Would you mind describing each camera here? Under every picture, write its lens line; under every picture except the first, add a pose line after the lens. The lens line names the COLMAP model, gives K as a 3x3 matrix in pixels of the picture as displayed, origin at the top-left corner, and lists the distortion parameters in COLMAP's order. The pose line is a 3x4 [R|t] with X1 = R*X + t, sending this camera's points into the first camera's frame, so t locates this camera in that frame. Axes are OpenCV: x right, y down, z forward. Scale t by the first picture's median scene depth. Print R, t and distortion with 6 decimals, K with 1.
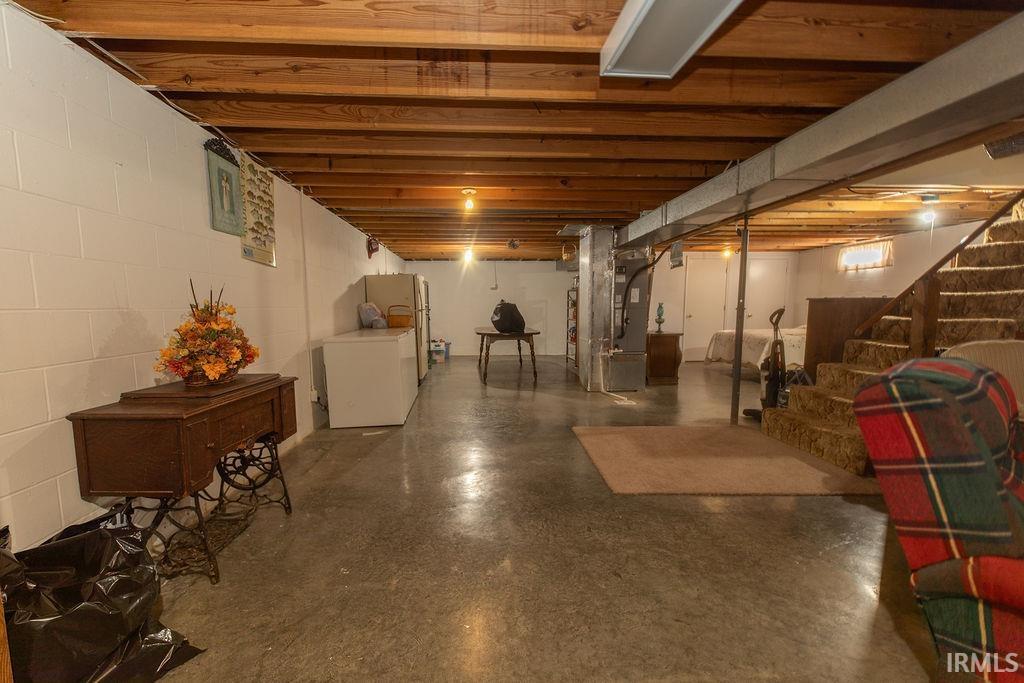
lens RADIAL K [[402.1, 0, 505.6], [0, 402.1, 347.0], [0, 0, 1]] dist [0.006818, -0.000035]
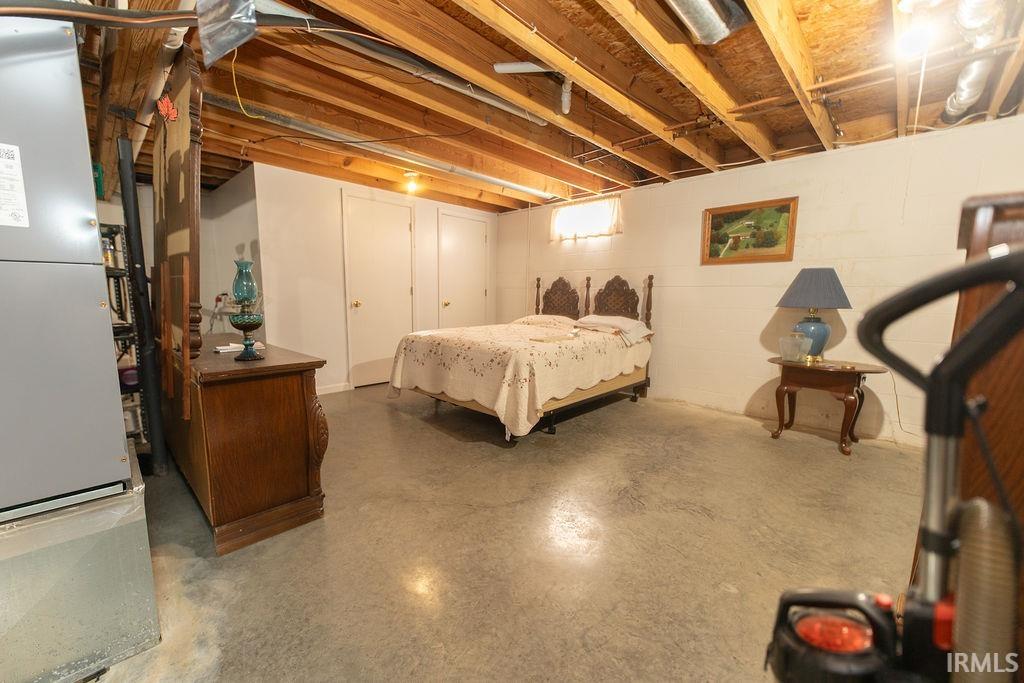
lens RADIAL K [[402.1, 0, 507.0], [0, 402.1, 346.7], [0, 0, 1]] dist [0.006818, -0.000035]
pose [[0.722962, -0.077853, 0.686487, 0.270420], [0.056435, 0.996965, 0.053630, -0.045015], [-0.688579, -0.000031, 0.725162, 0.552788]]
